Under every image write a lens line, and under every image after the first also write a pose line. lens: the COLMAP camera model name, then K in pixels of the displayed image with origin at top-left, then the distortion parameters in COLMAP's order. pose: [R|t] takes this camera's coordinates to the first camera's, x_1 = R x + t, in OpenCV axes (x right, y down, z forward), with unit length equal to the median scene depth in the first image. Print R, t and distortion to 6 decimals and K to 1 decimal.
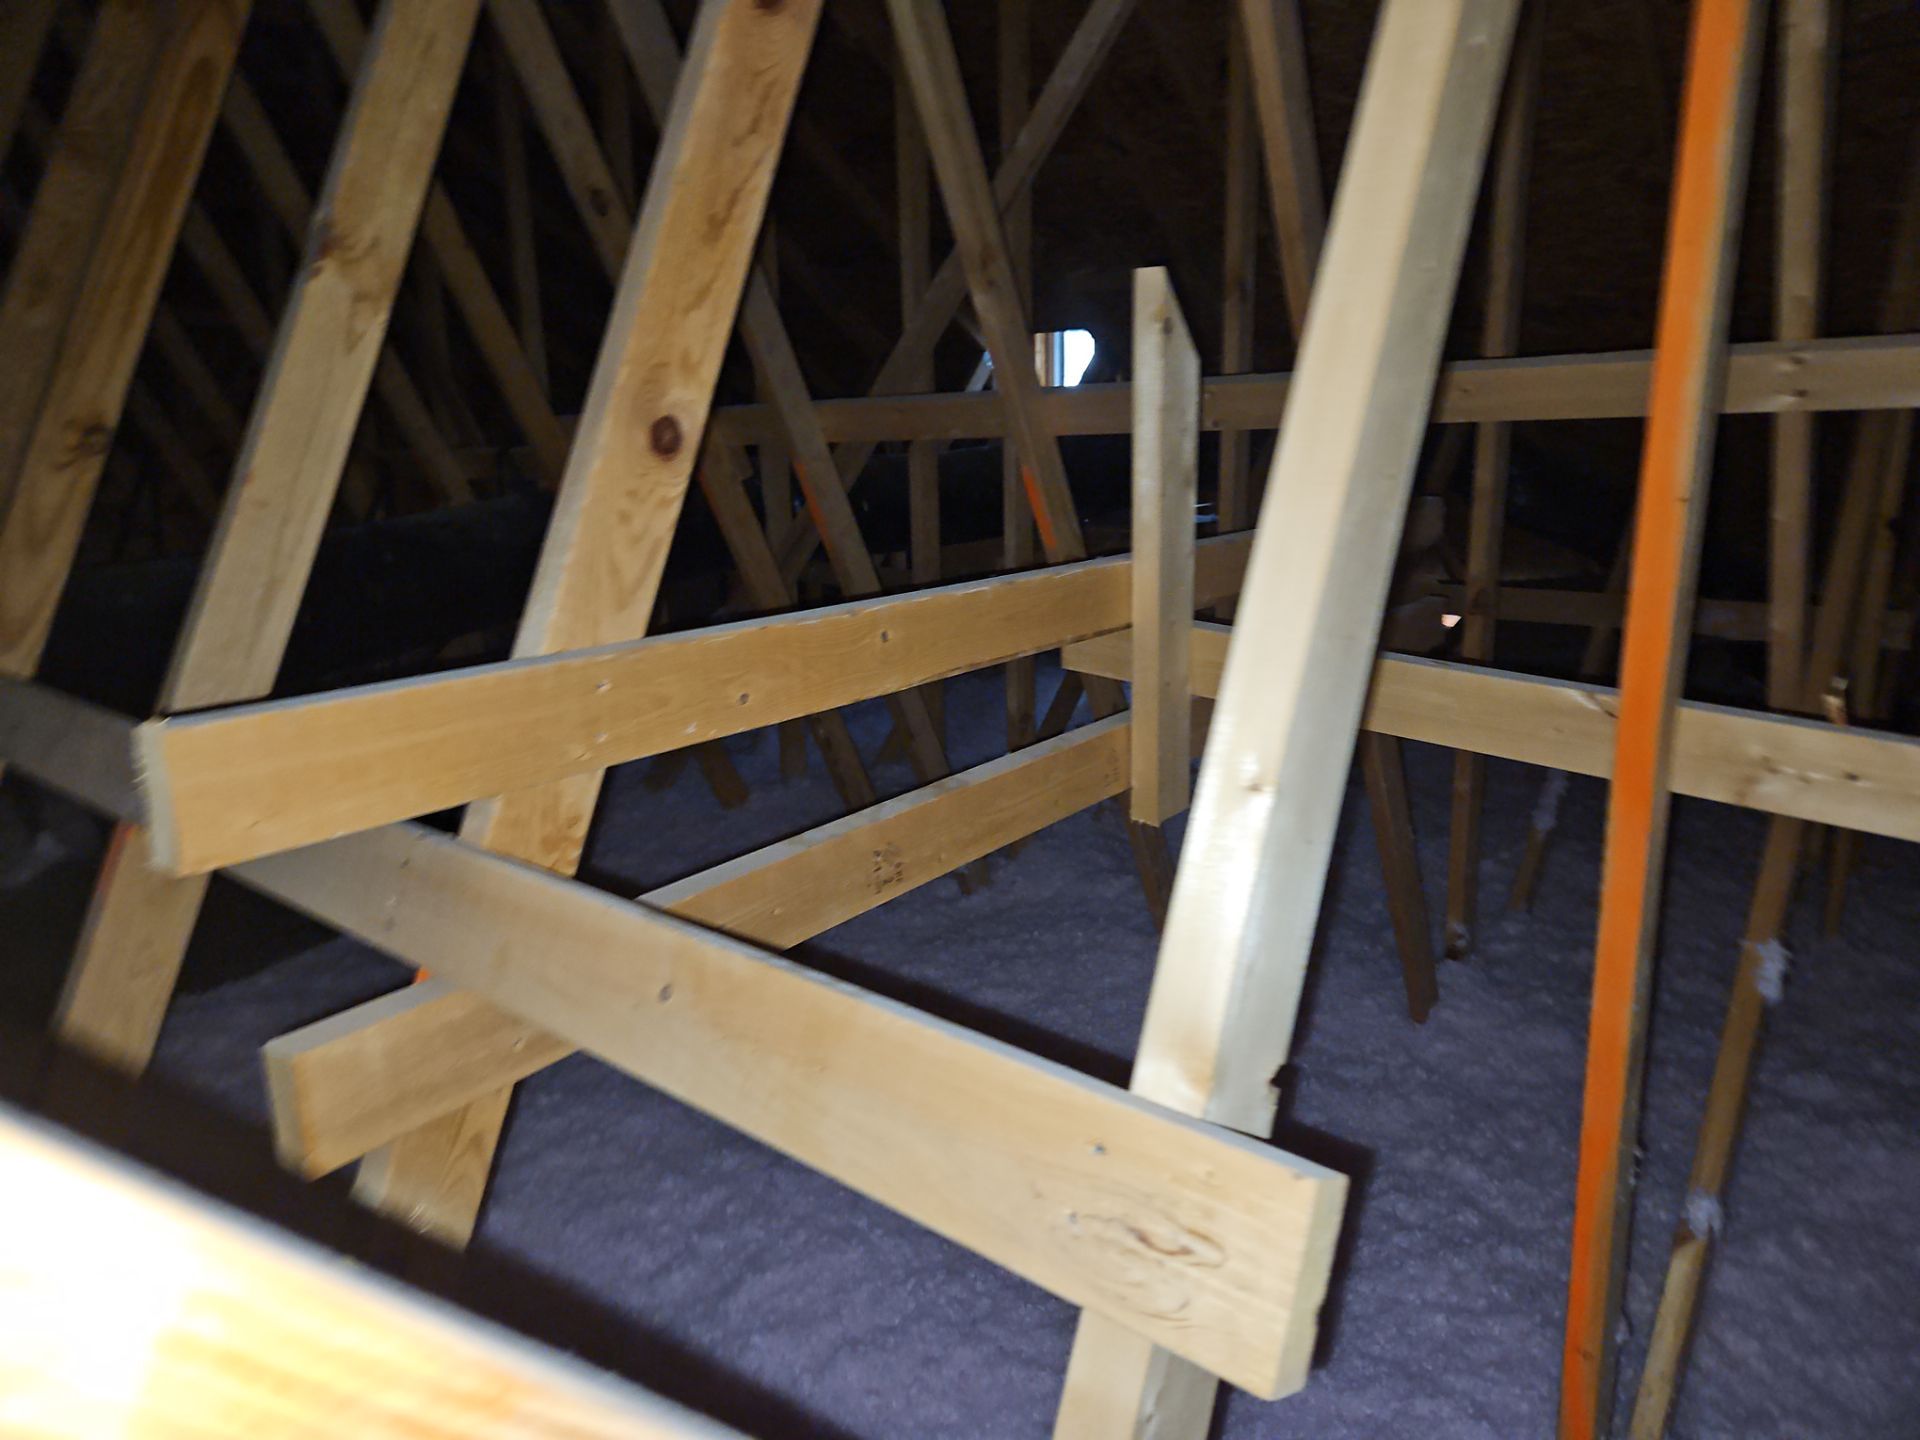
lens RADIAL K [[1281.7, 0, 960.0], [0, 1281.7, 720.0], [0, 0, 1]] dist [0.079456, -0.083056]
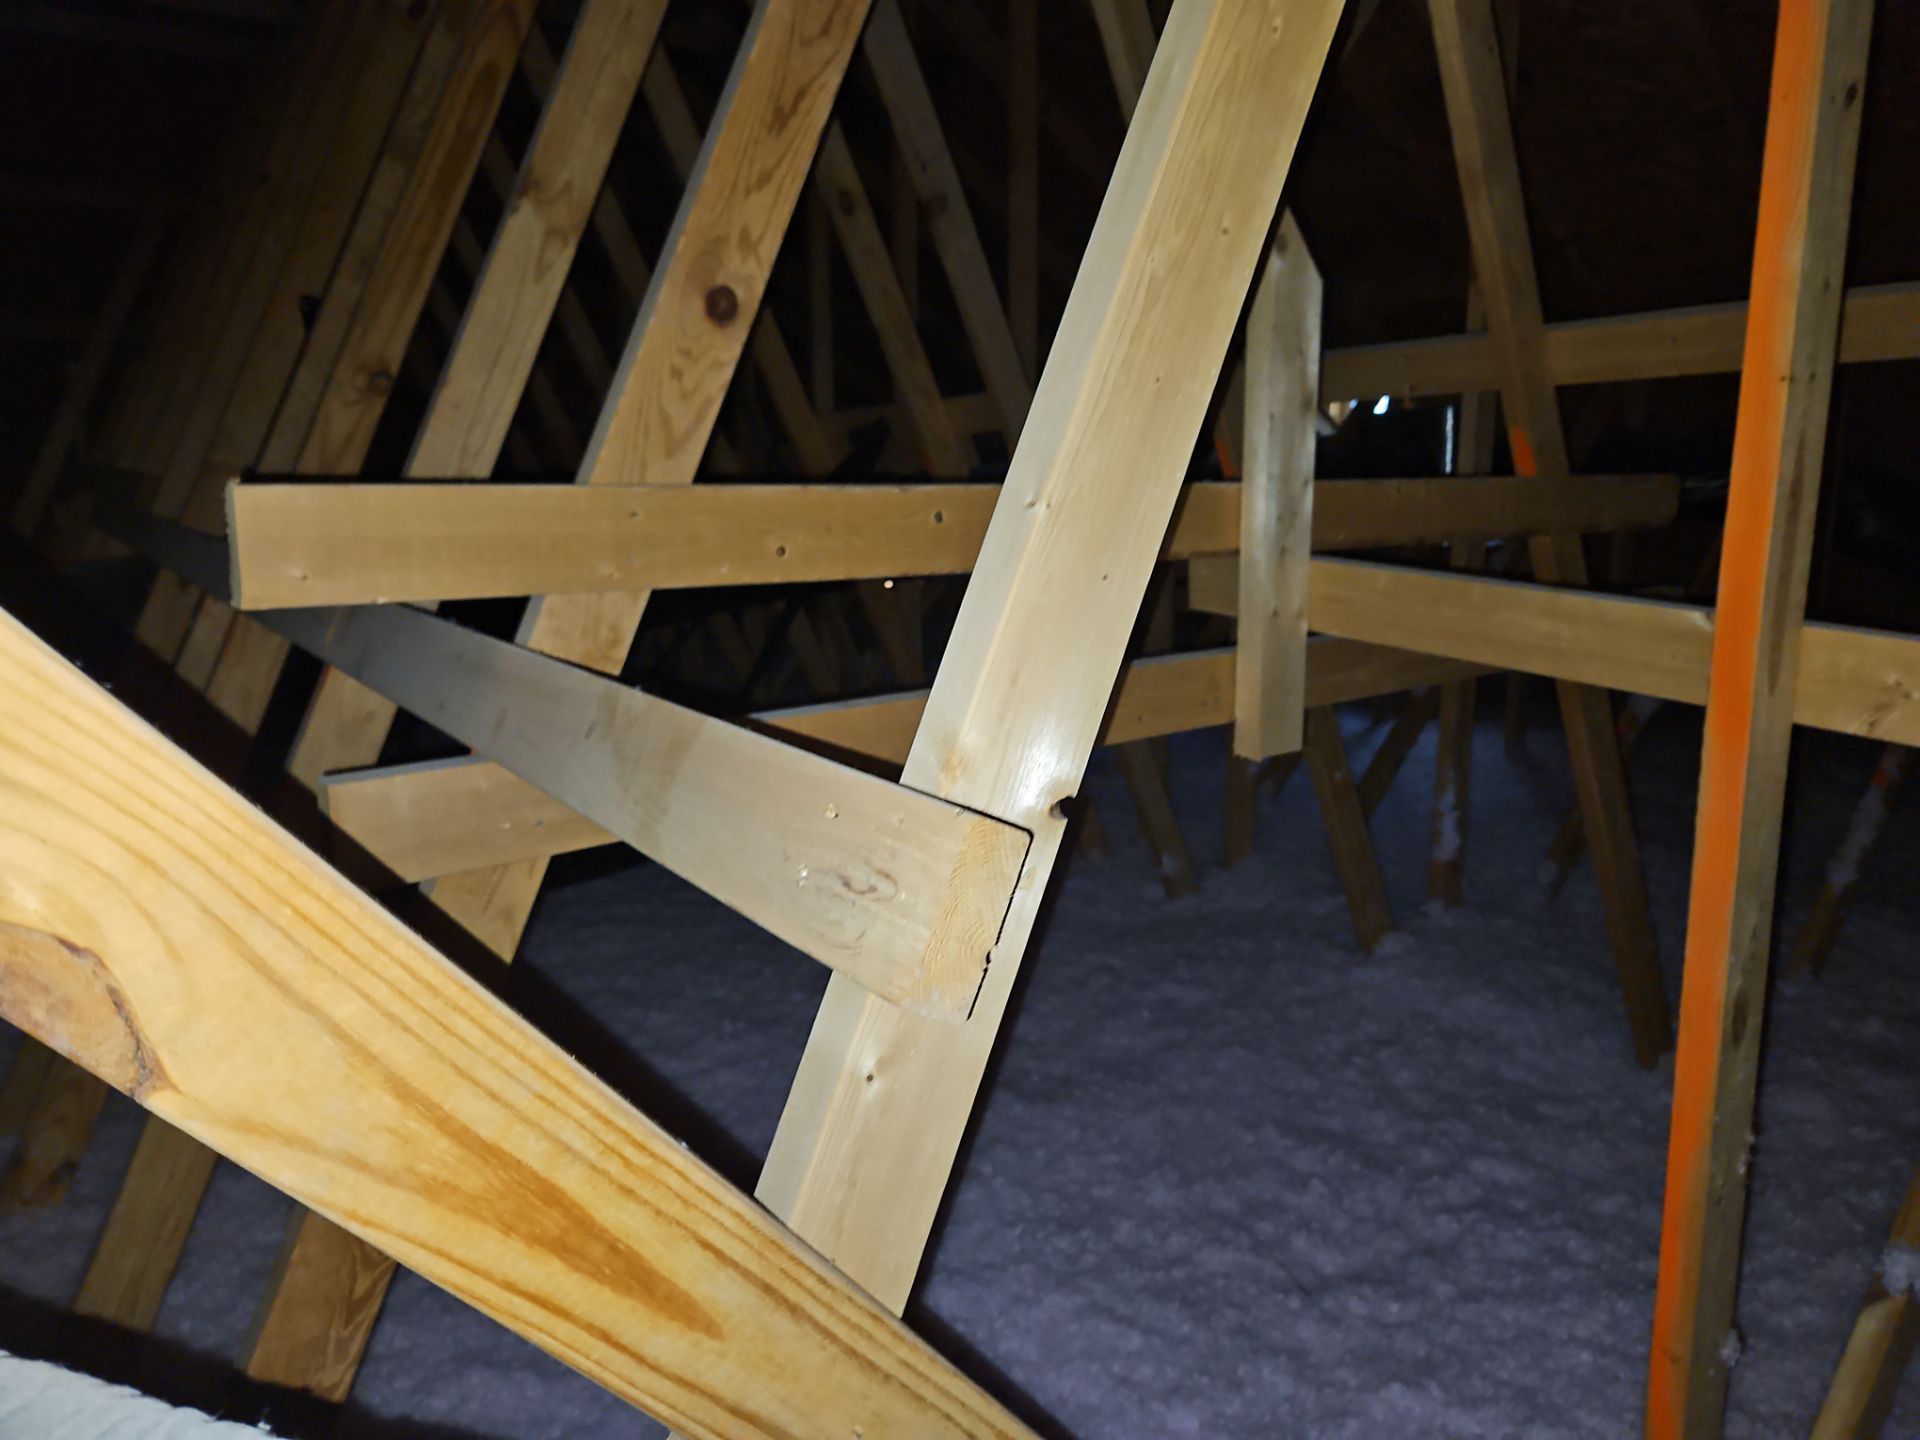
lens RADIAL K [[1294.0, 0, 960.0], [0, 1294.0, 720.0], [0, 0, 1]] dist [0.065890, -0.074148]
pose [[0.966551, 0.062673, -0.248698, 0.209300], [-0.075100, 0.996341, -0.040790, 0.128695], [0.245232, 0.058103, 0.967722, -0.010608]]
